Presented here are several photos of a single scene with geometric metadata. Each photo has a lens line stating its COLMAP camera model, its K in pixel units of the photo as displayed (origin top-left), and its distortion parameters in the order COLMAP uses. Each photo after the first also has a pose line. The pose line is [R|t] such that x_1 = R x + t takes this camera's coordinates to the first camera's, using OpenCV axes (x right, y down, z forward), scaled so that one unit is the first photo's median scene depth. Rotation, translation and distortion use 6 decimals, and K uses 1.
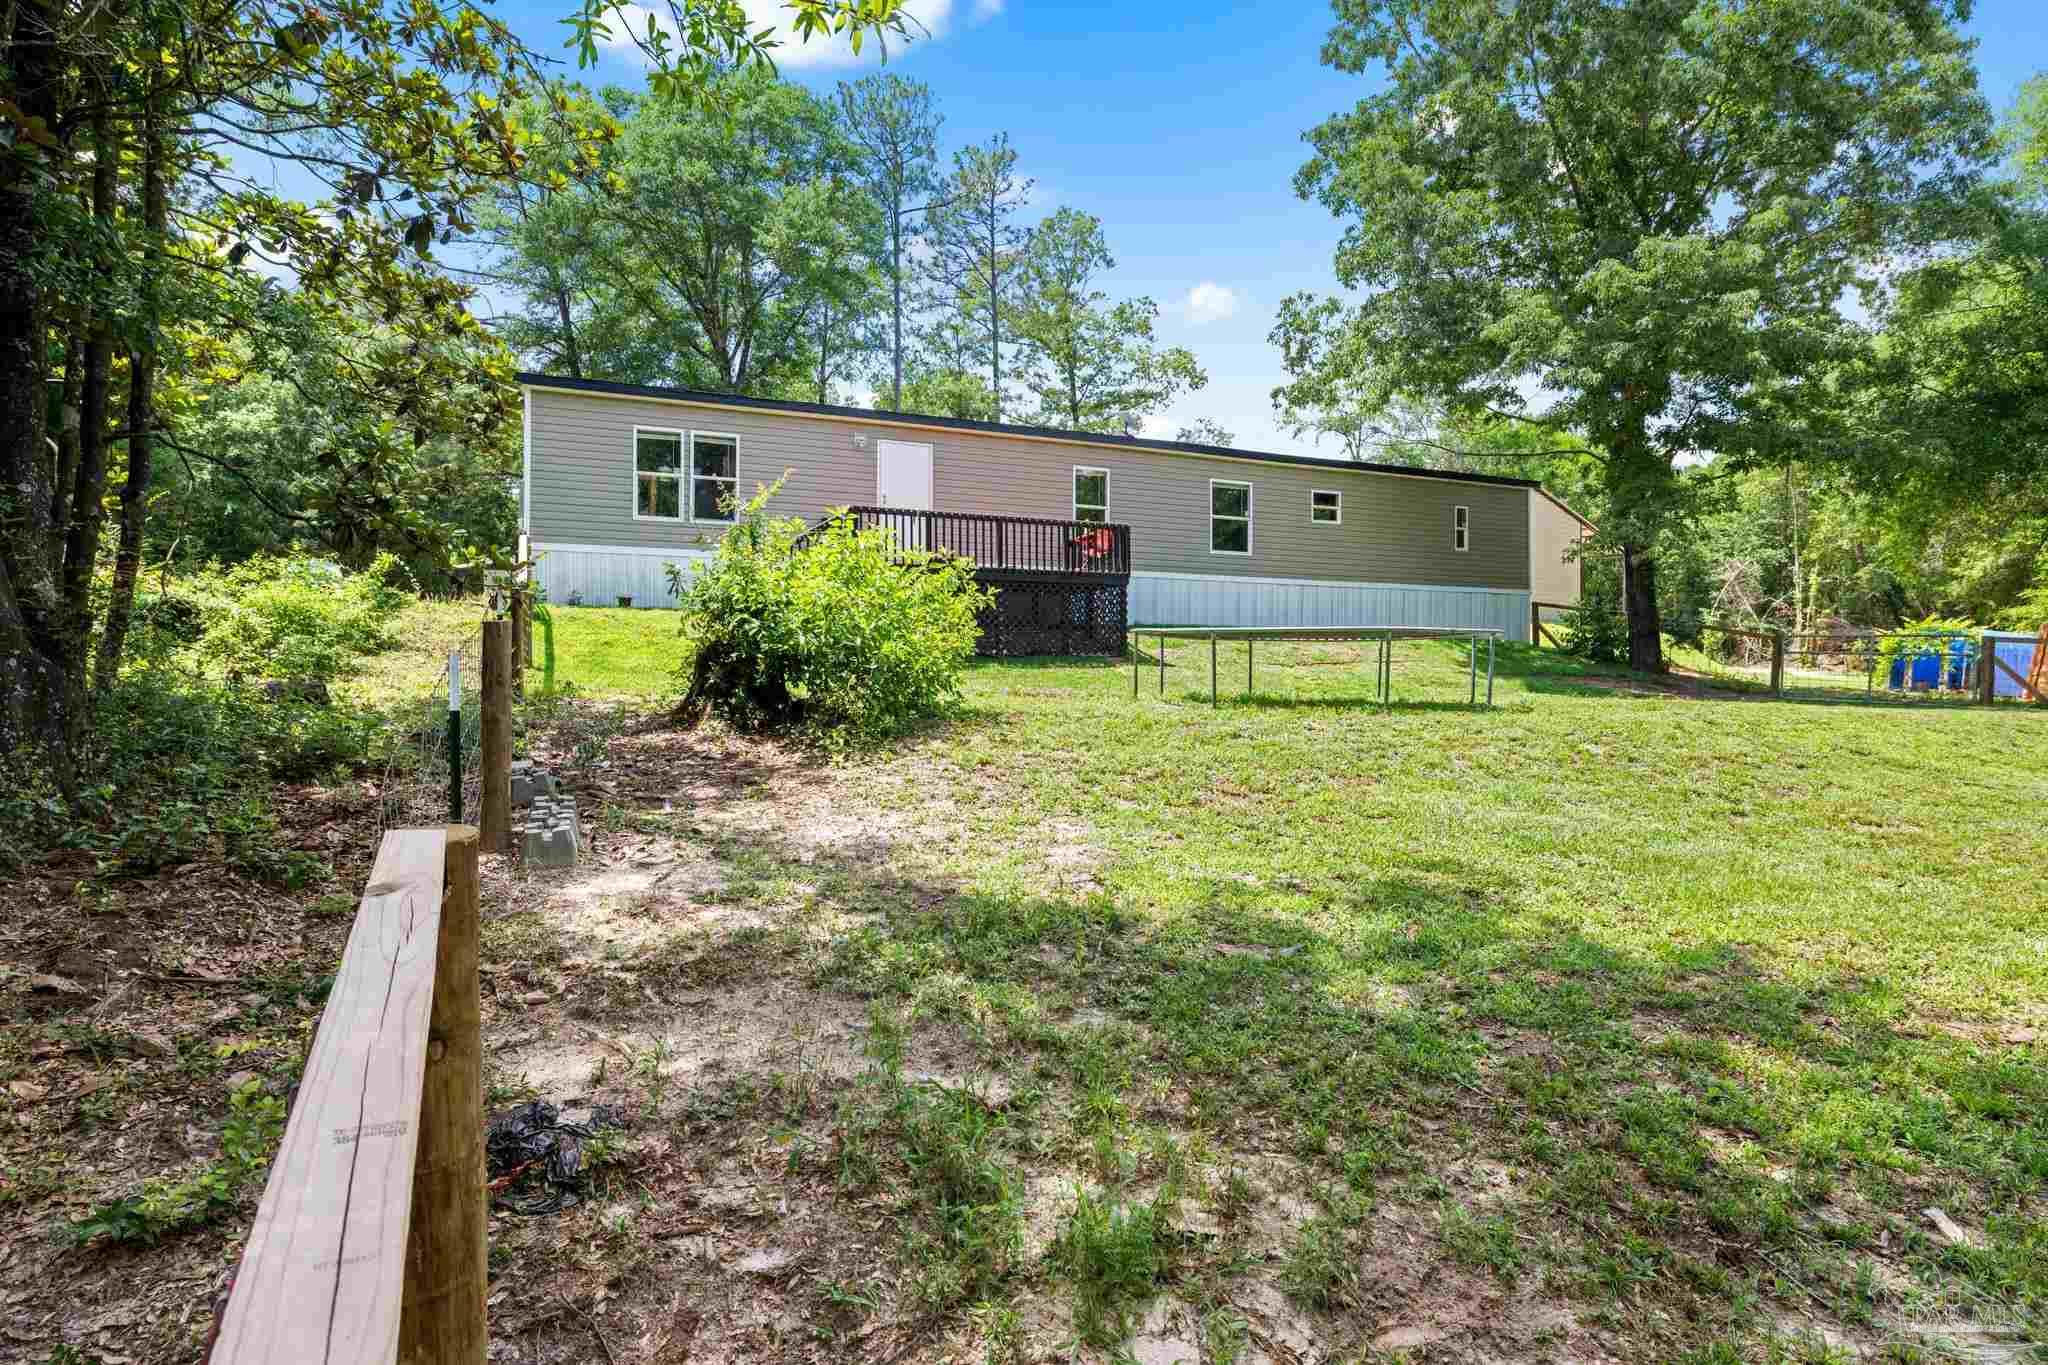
lens RADIAL K [[1034.5, 0, 1034.4], [0, 1034.5, 688.6], [0, 0, 1]] dist [0.000789, 0.000186]
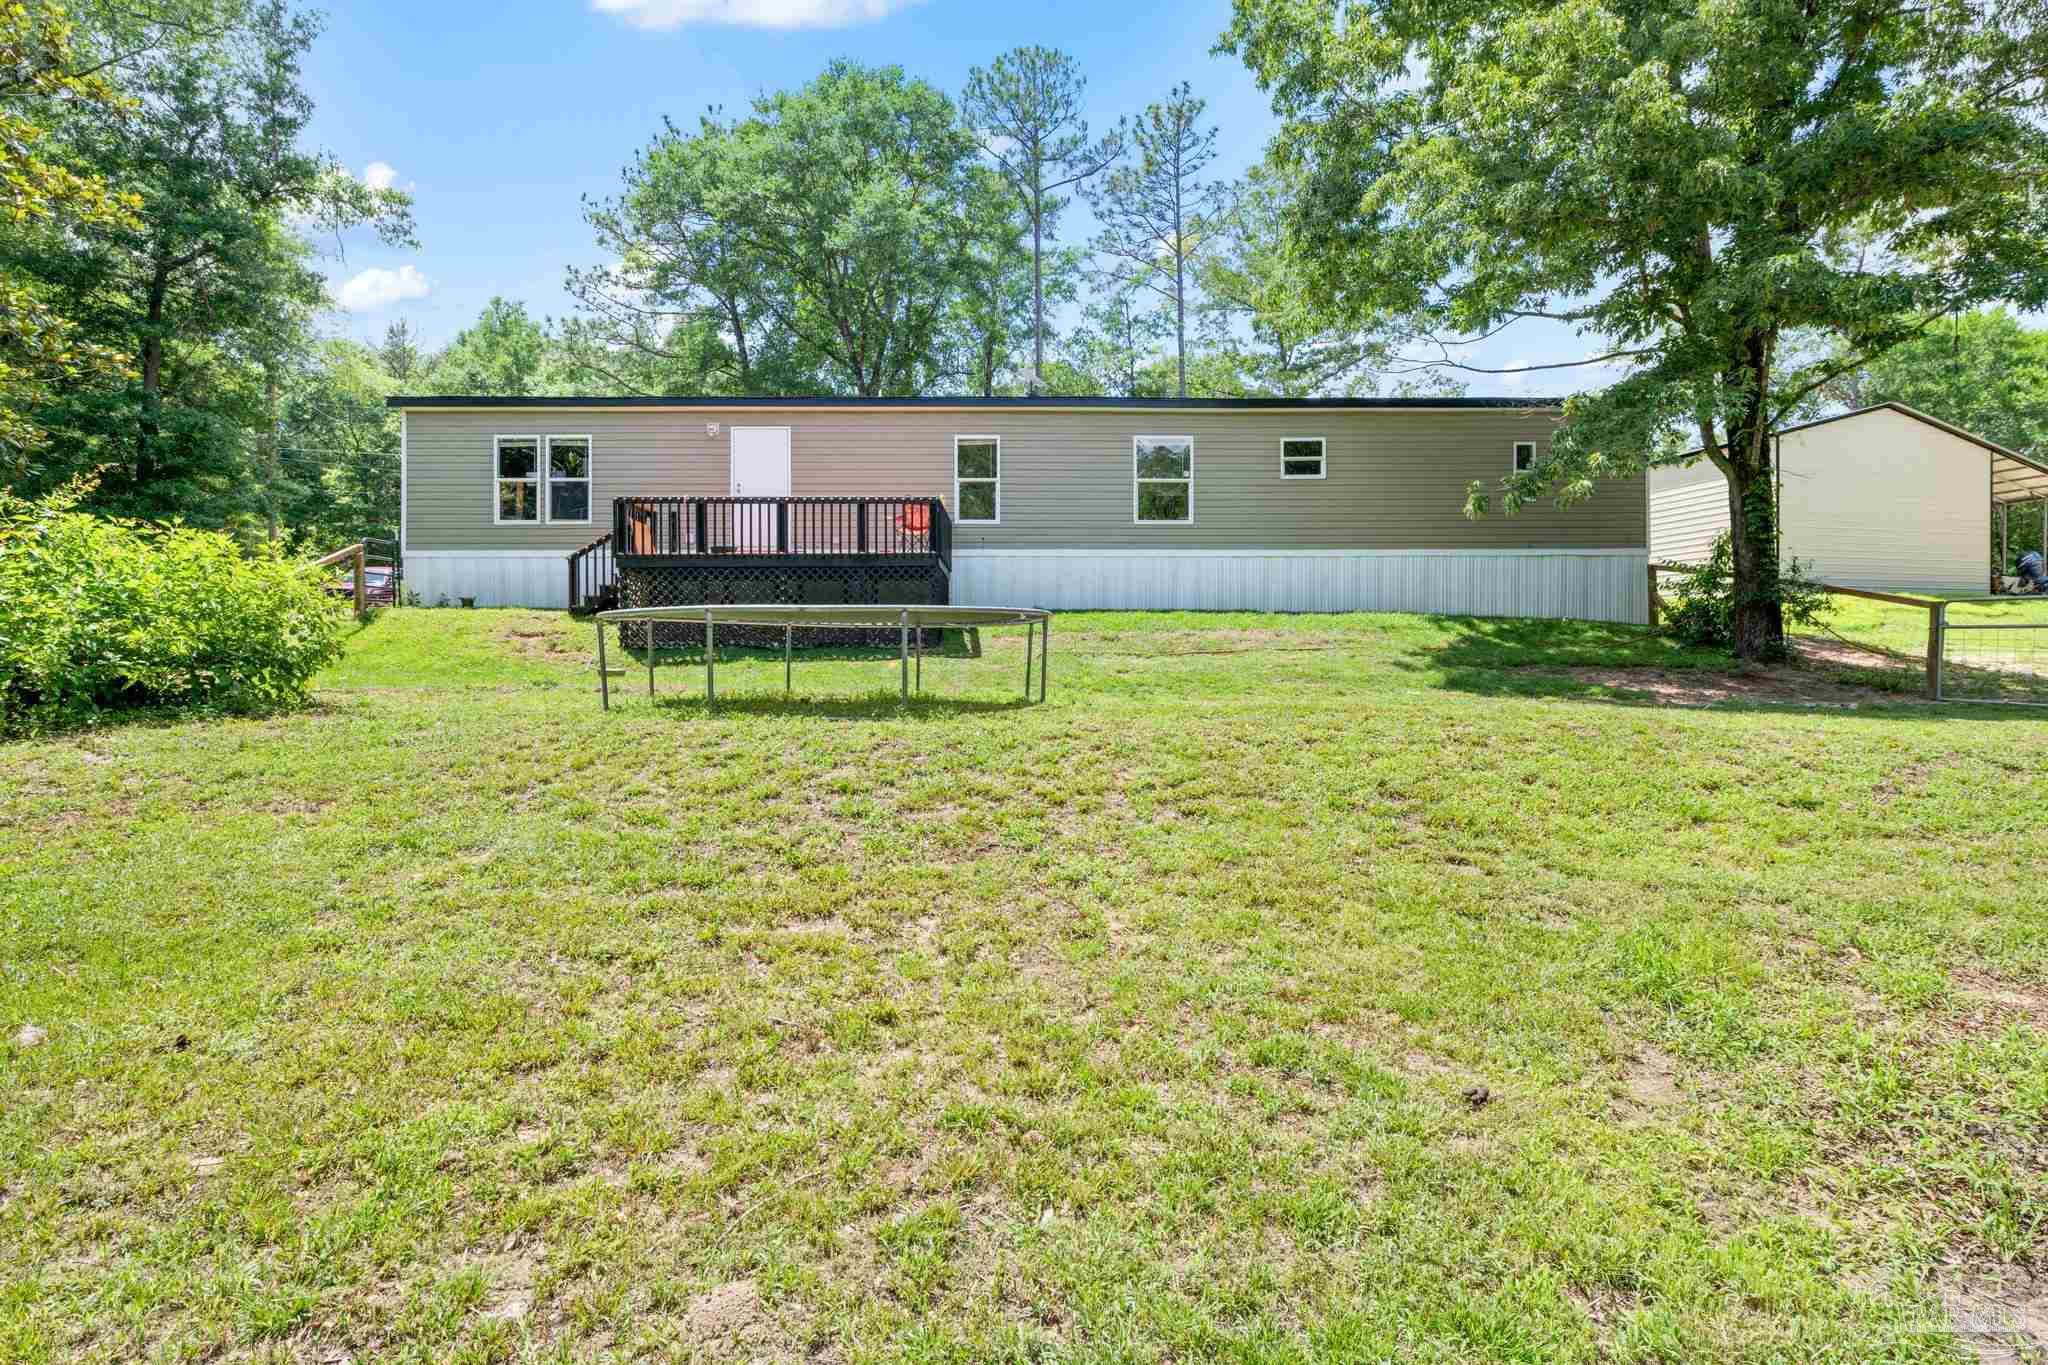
lens RADIAL K [[1034.5, 0, 1026.2], [0, 1034.5, 682.6], [0, 0, 1]] dist [0.000789, 0.000186]
pose [[0.926815, -0.001239, -0.375517, 0.468228], [0.002147, 0.999996, 0.002001, -0.002647], [0.375513, -0.002661, 0.926813, 0.204613]]
